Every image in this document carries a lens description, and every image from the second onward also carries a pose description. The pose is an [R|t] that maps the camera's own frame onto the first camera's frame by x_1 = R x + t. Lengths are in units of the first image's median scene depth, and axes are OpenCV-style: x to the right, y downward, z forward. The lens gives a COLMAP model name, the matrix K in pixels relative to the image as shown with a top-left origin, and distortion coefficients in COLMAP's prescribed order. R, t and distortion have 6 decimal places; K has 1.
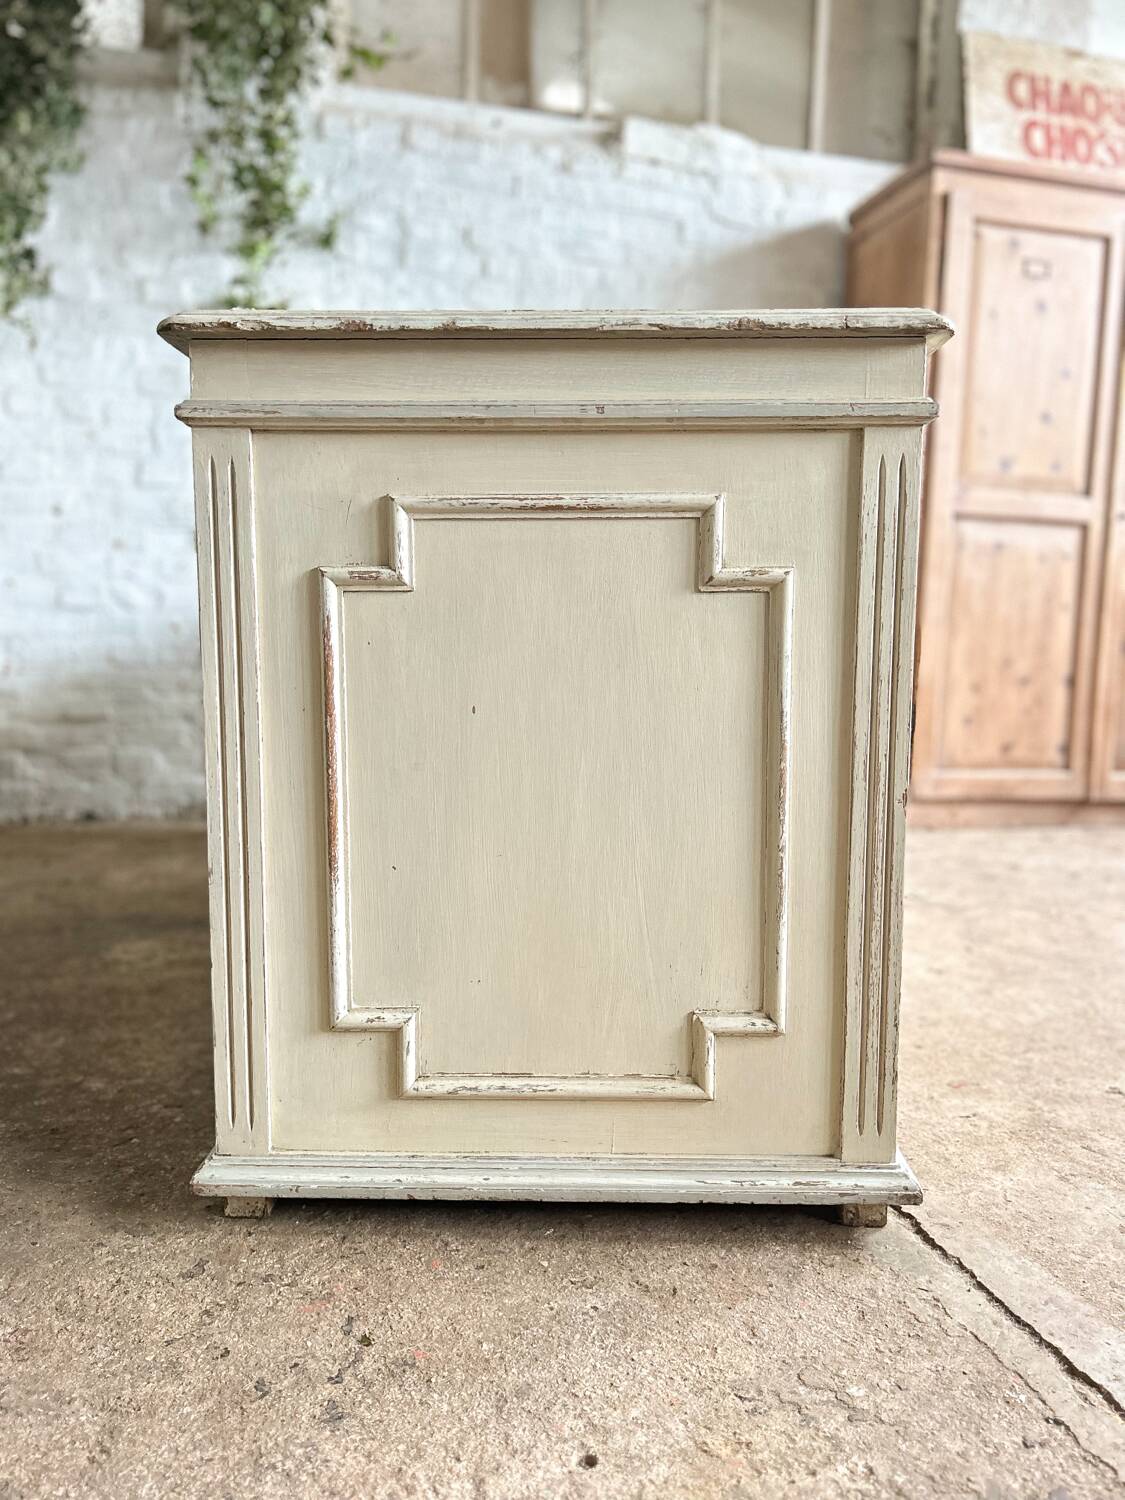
lens RADIAL K [[1139.0, 0, 563.7], [0, 1139.0, 765.1], [0, 0, 1]] dist [0.043927, -0.058056]
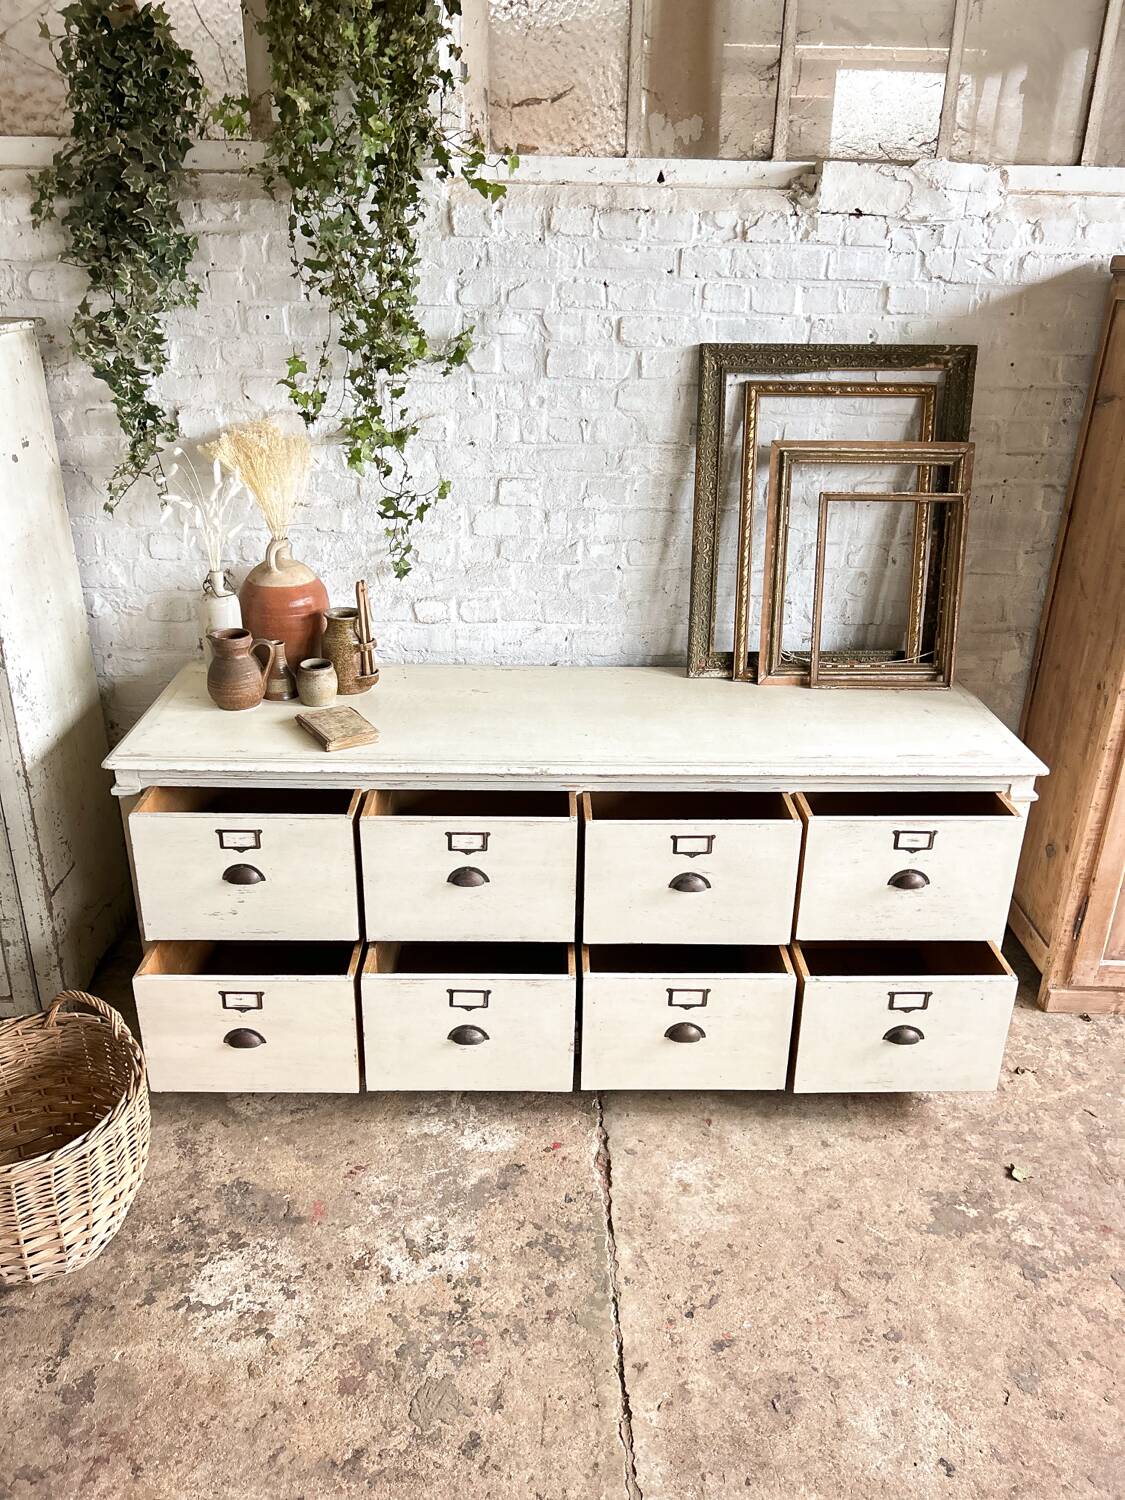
lens RADIAL K [[1127.1, 0, 563.4], [0, 1127.1, 762.8], [0, 0, 1]] dist [0.034285, -0.030585]
pose [[0.969757, 0.095682, -0.224537, 0.101782], [-0.024842, 0.953873, 0.299182, -0.418878], [0.242806, -0.284556, 0.927401, 0.109501]]
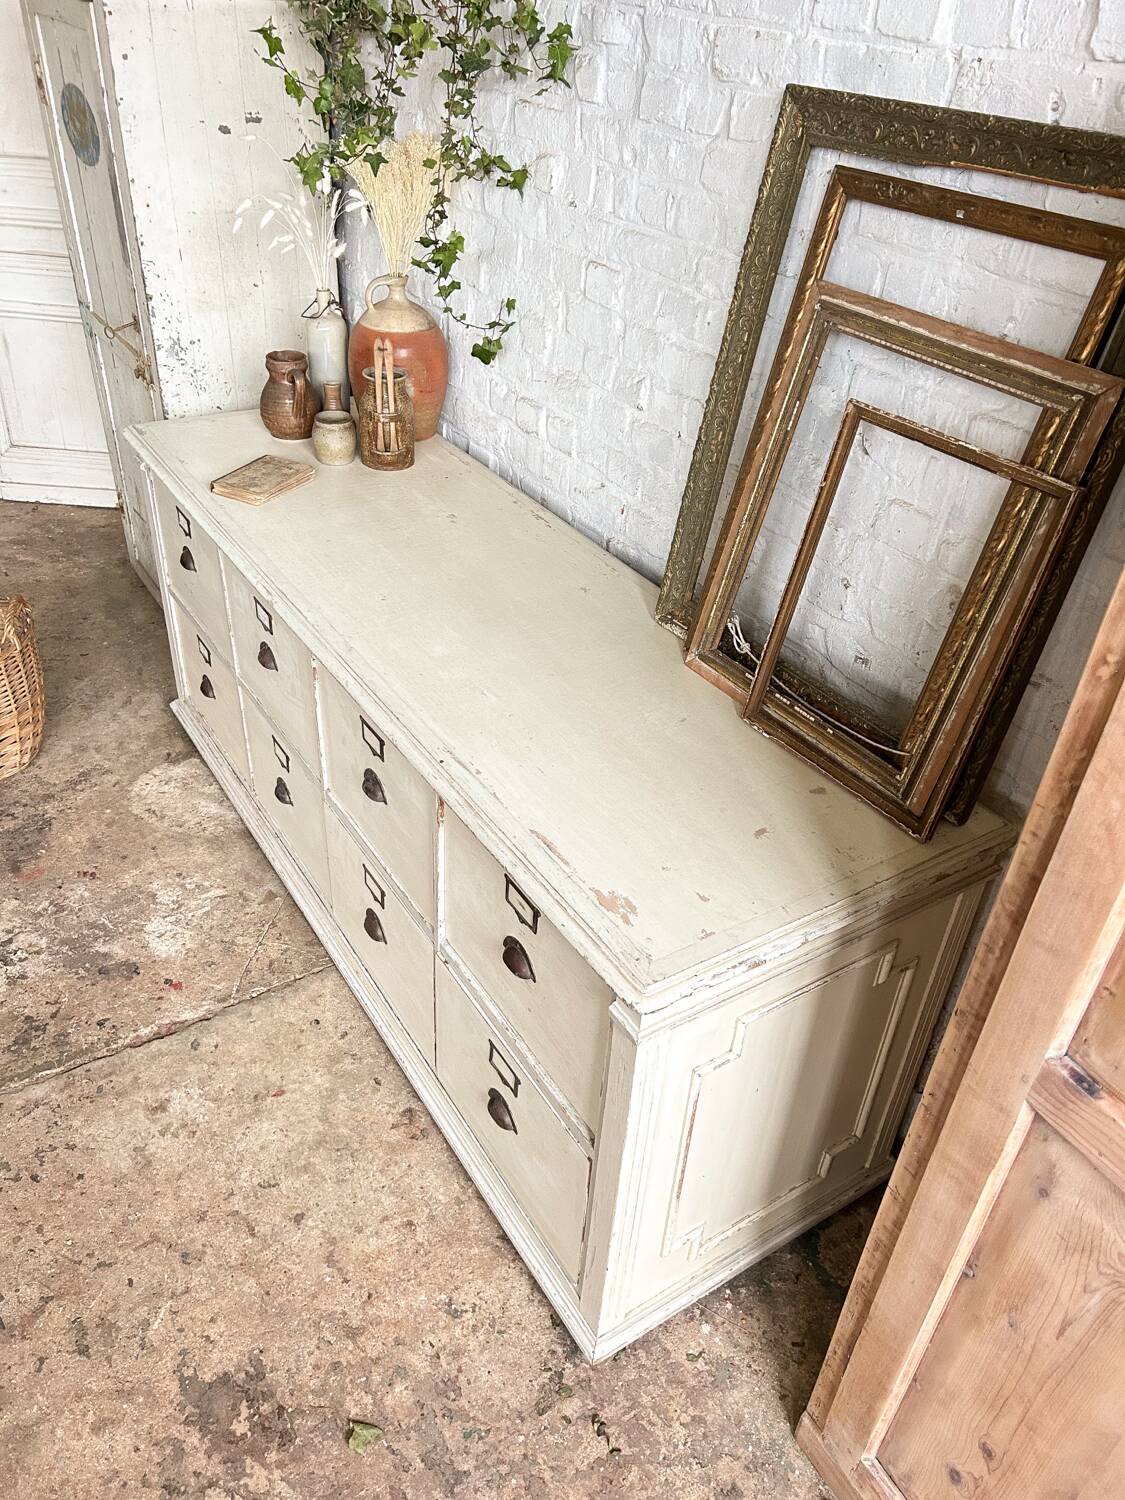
lens RADIAL K [[1126.7, 0, 565.2], [0, 1126.7, 760.4], [0, 0, 1]] dist [0.034766, -0.033844]
pose [[0.302155, 0.548787, -0.779446, 0.510463], [-0.163972, 0.835398, 0.524617, -0.466921], [0.939050, -0.030708, 0.342406, 0.765850]]
